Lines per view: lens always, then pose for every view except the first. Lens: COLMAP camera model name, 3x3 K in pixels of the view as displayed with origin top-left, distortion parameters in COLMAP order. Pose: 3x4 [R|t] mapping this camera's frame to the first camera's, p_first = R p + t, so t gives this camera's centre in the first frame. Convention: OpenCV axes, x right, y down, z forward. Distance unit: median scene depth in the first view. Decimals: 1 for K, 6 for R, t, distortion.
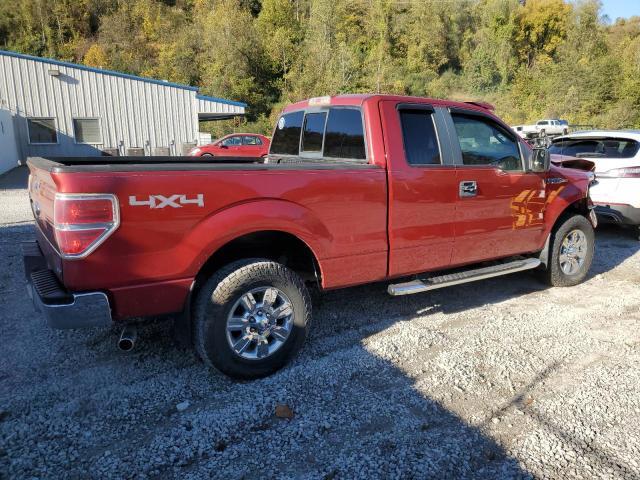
lens RADIAL K [[487.1, 0, 327.8], [0, 487.1, 240.1], [0, 0, 1]] dist [0.027493, -0.003960]
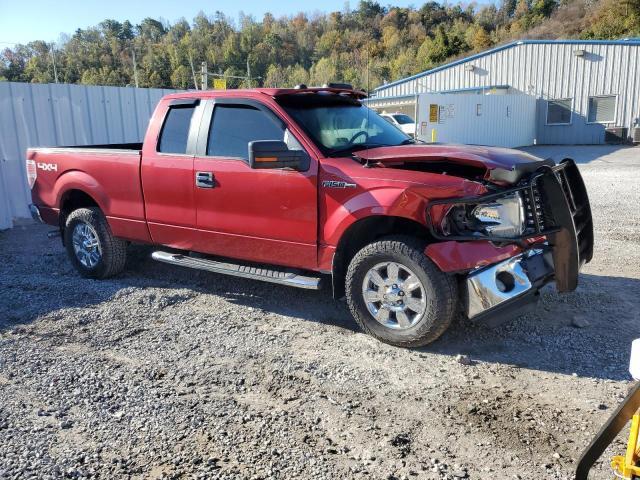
lens RADIAL K [[487.1, 0, 327.8], [0, 487.1, 240.1], [0, 0, 1]] dist [0.027493, -0.003960]
pose [[0.402185, 0.192311, -0.895134, 0.215941], [-0.152735, 0.978084, 0.141508, -0.026758], [0.902729, 0.079806, 0.422743, 0.132476]]
